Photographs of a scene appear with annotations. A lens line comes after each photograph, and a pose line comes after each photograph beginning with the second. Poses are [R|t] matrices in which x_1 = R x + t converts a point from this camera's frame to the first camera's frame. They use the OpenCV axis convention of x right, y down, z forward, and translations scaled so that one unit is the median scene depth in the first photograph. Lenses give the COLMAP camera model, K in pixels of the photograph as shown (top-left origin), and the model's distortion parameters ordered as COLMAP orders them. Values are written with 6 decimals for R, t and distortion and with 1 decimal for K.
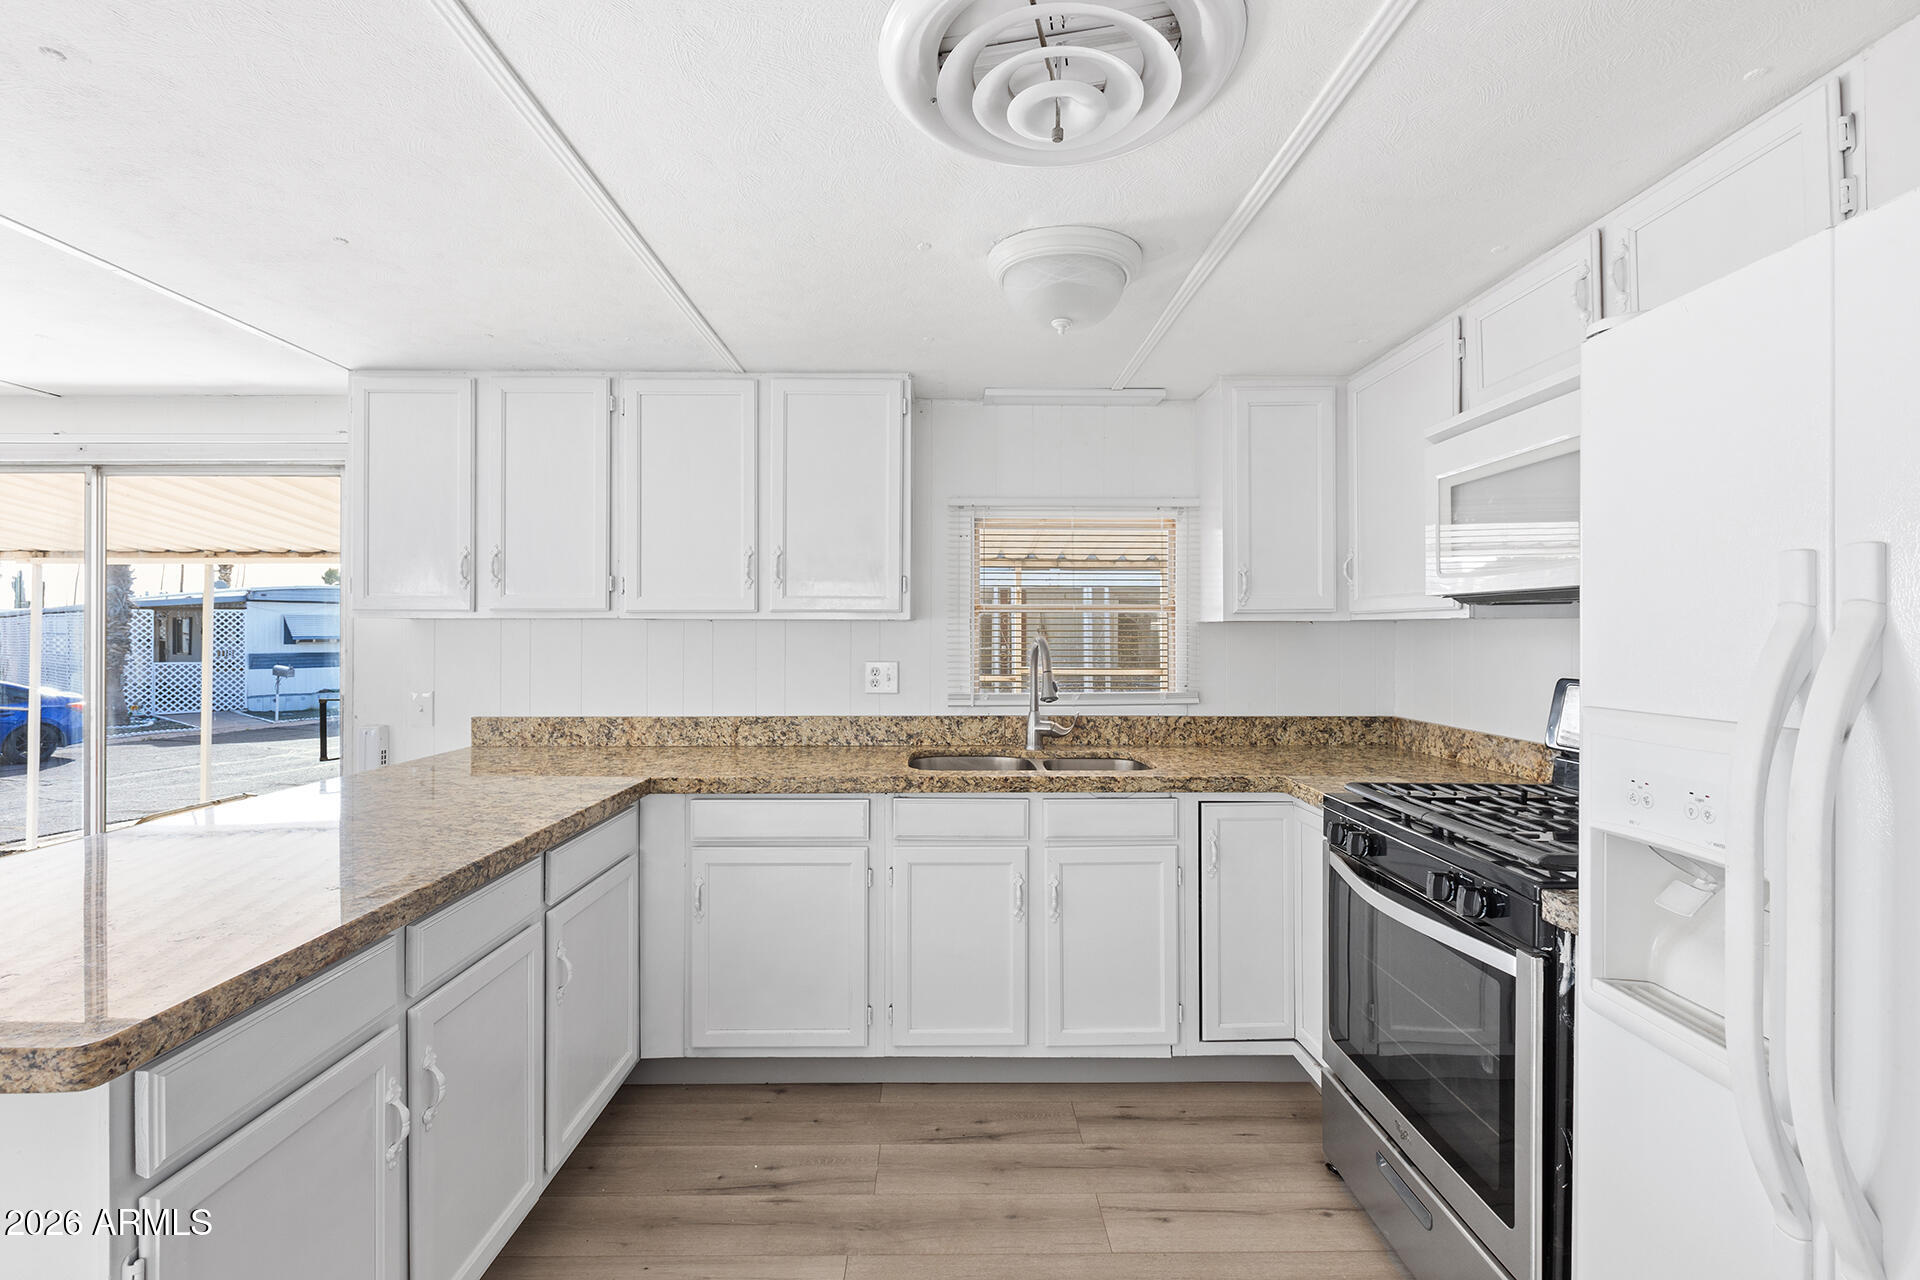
lens RADIAL K [[860.1, 0, 950.7], [0, 860.1, 633.7], [0, 0, 1]] dist [-0.000961, -0.001042]
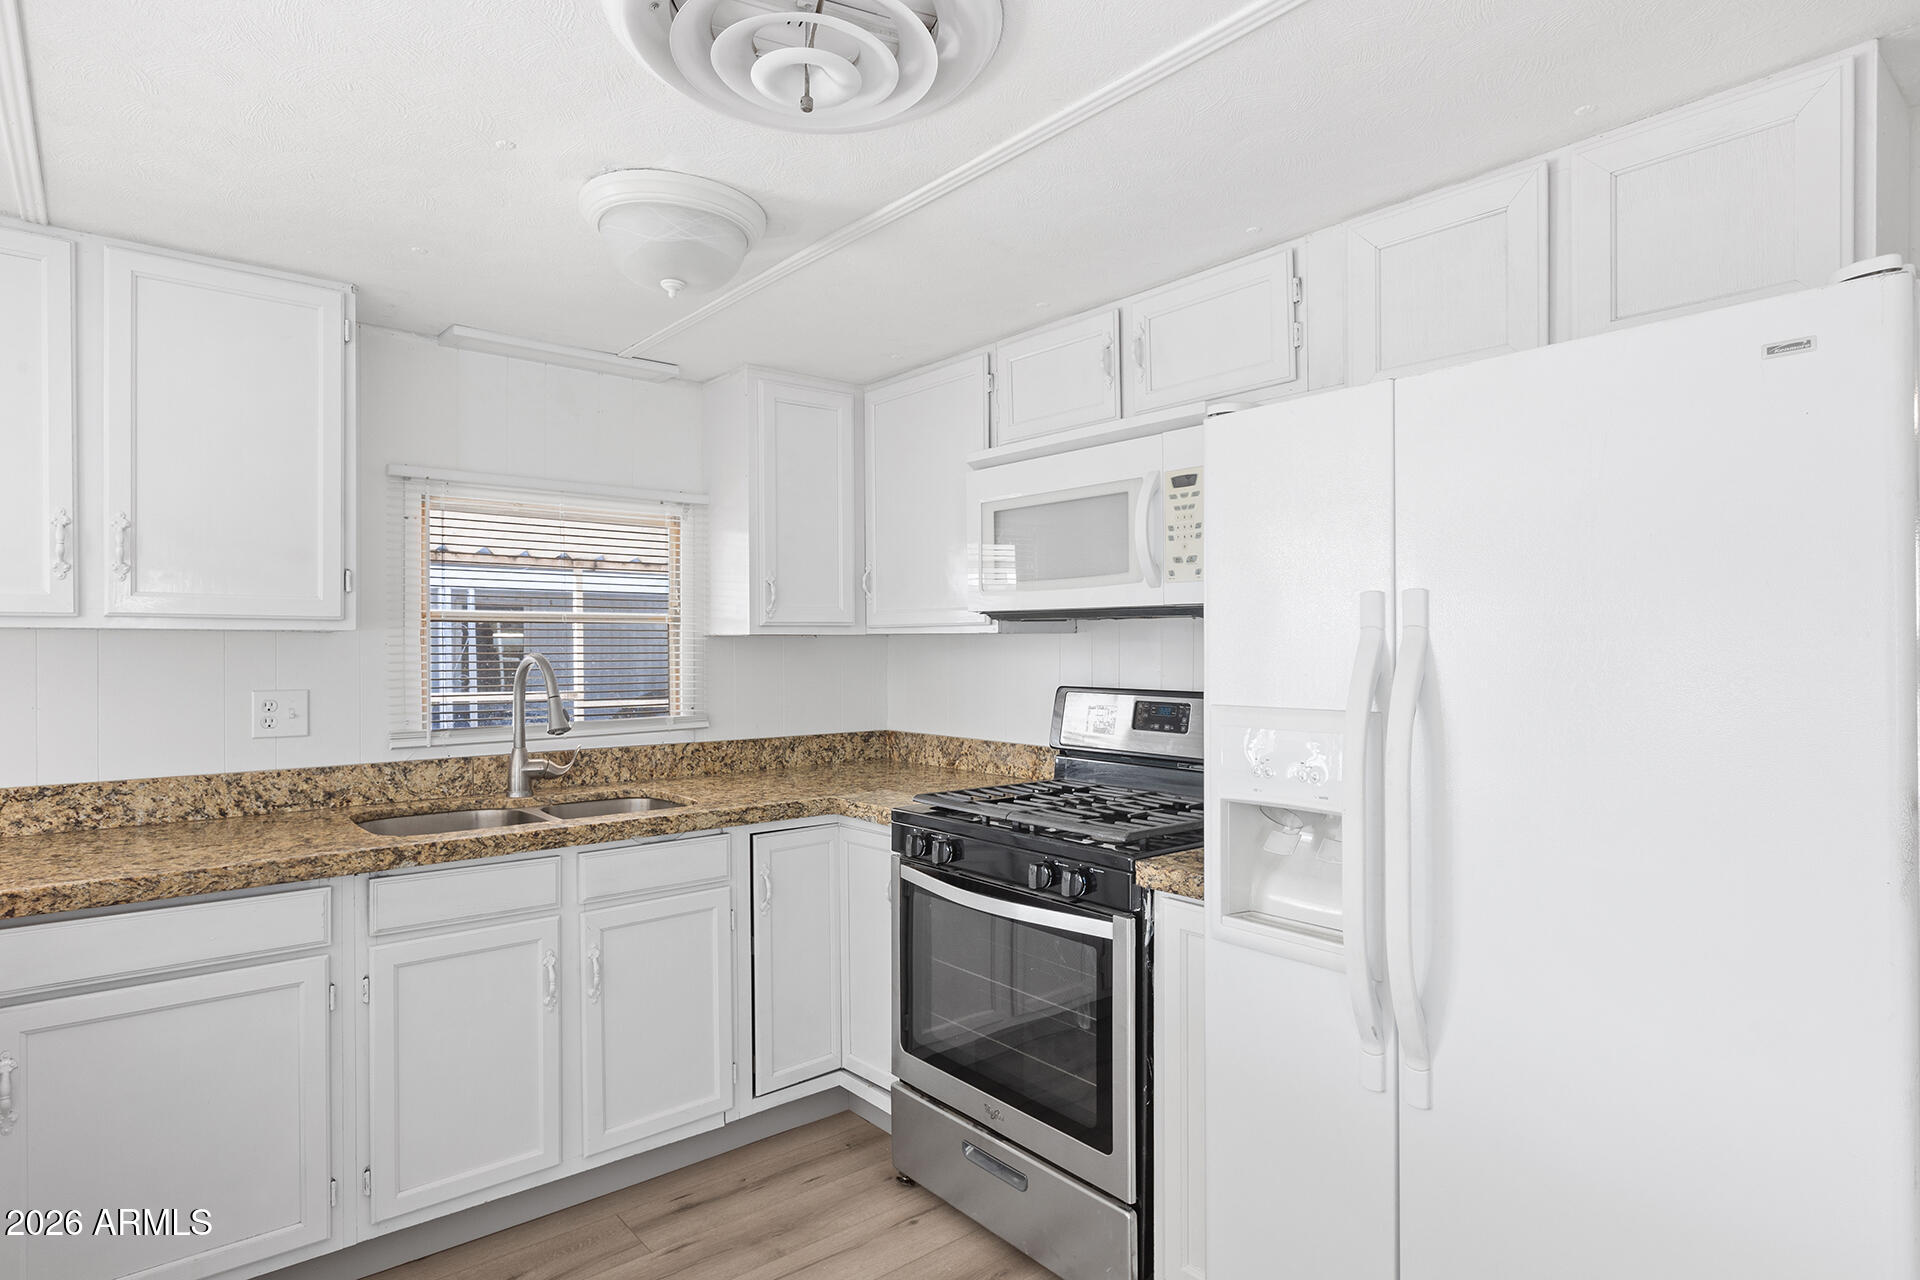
lens RADIAL K [[1025.9, 0, 954.9], [0, 1025.9, 649.4], [0, 0, 1]] dist [0.000807, -0.002079]
pose [[0.772743, -0.004478, 0.634704, -0.234519], [0.003375, 0.999990, 0.002946, -0.001569], [-0.634711, -0.000134, 0.772750, 0.029518]]
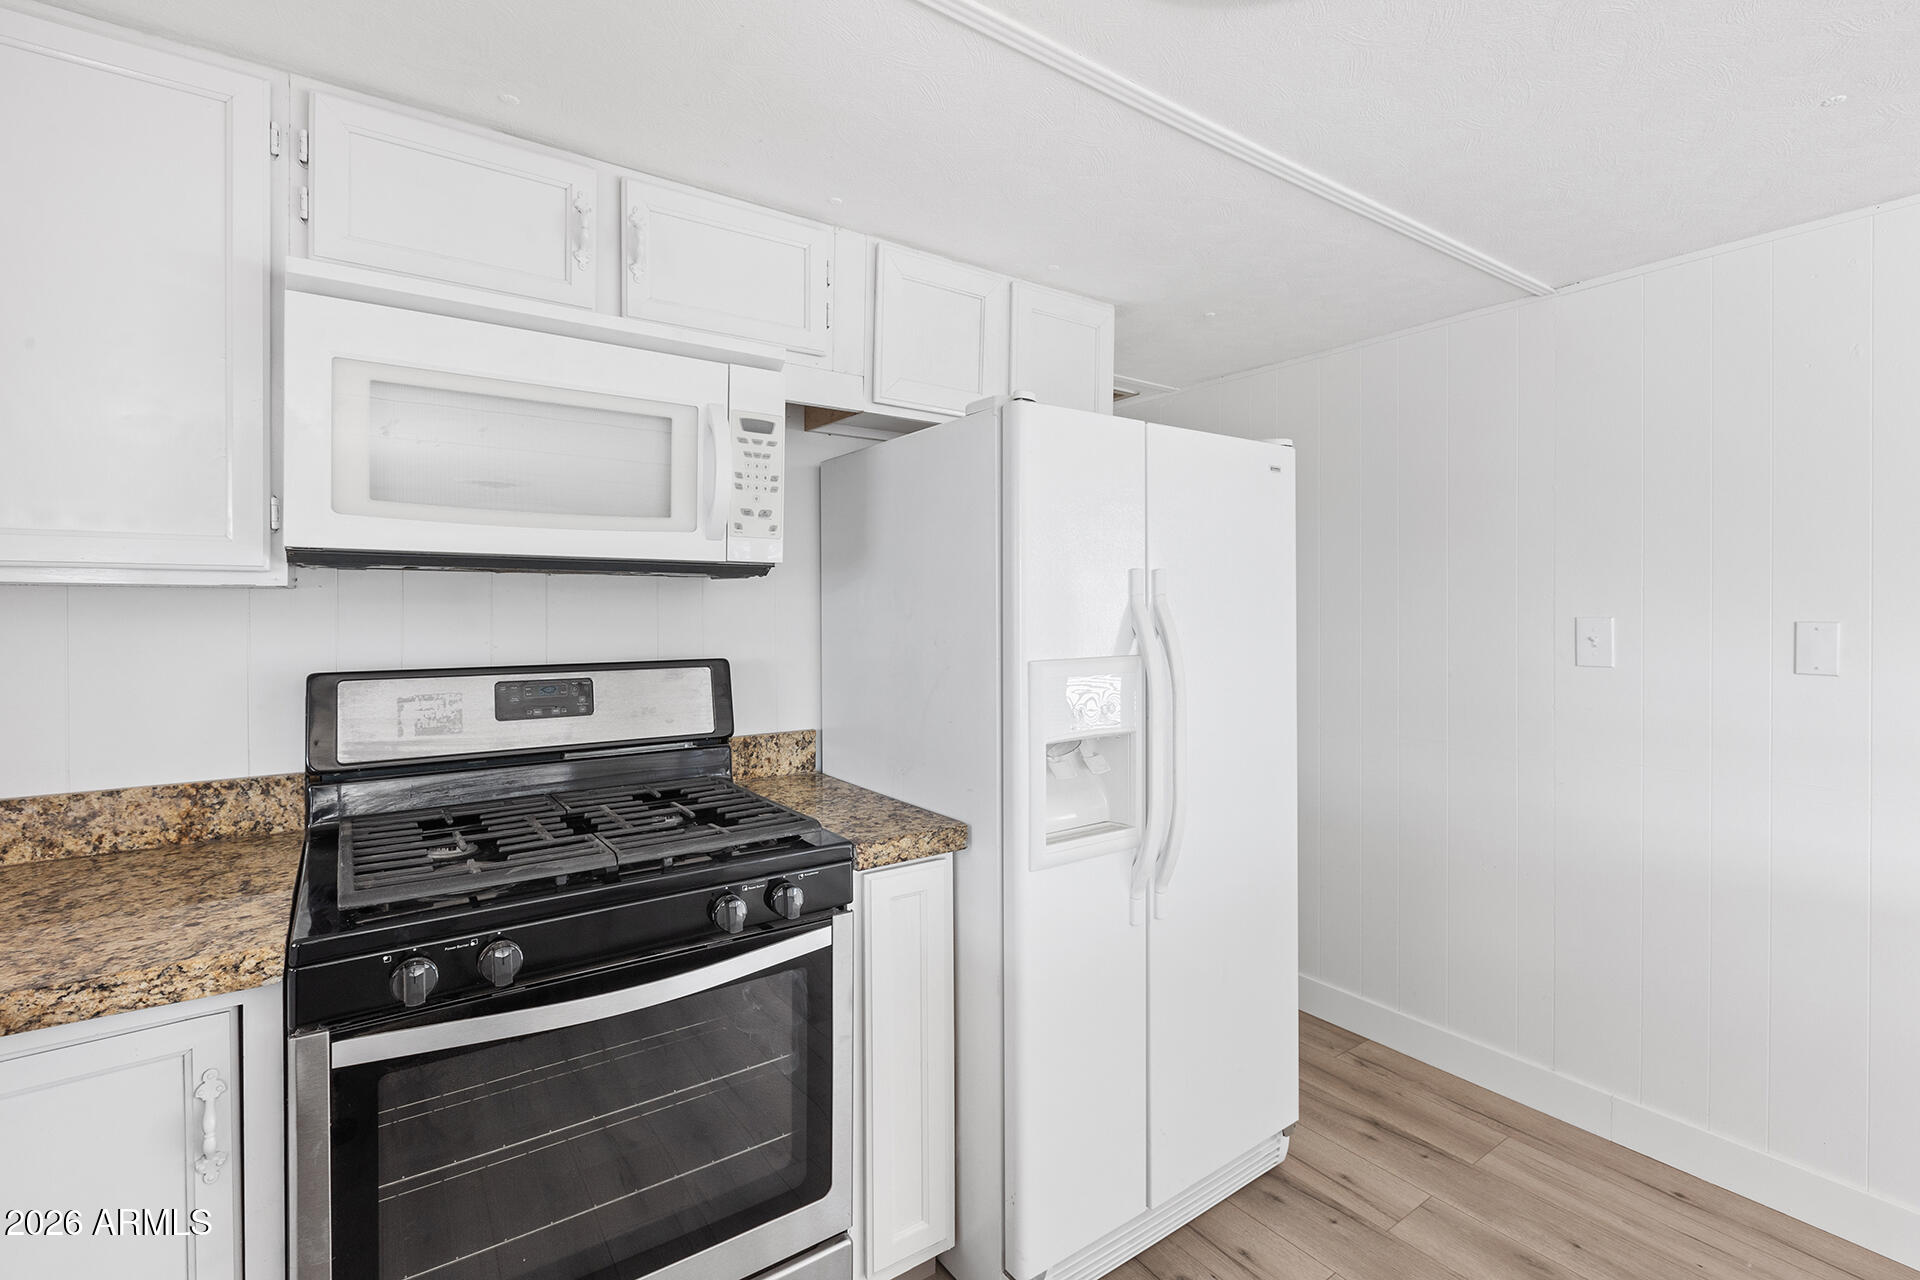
lens RADIAL K [[860.1, 0, 947.3], [0, 860.1, 610.8], [0, 0, 1]] dist [-0.000961, -0.001042]
pose [[-0.566758, -0.004320, 0.823873, -0.156427], [0.002277, 0.999974, 0.006810, -0.003770], [-0.823881, 0.005736, -0.566733, 0.858313]]
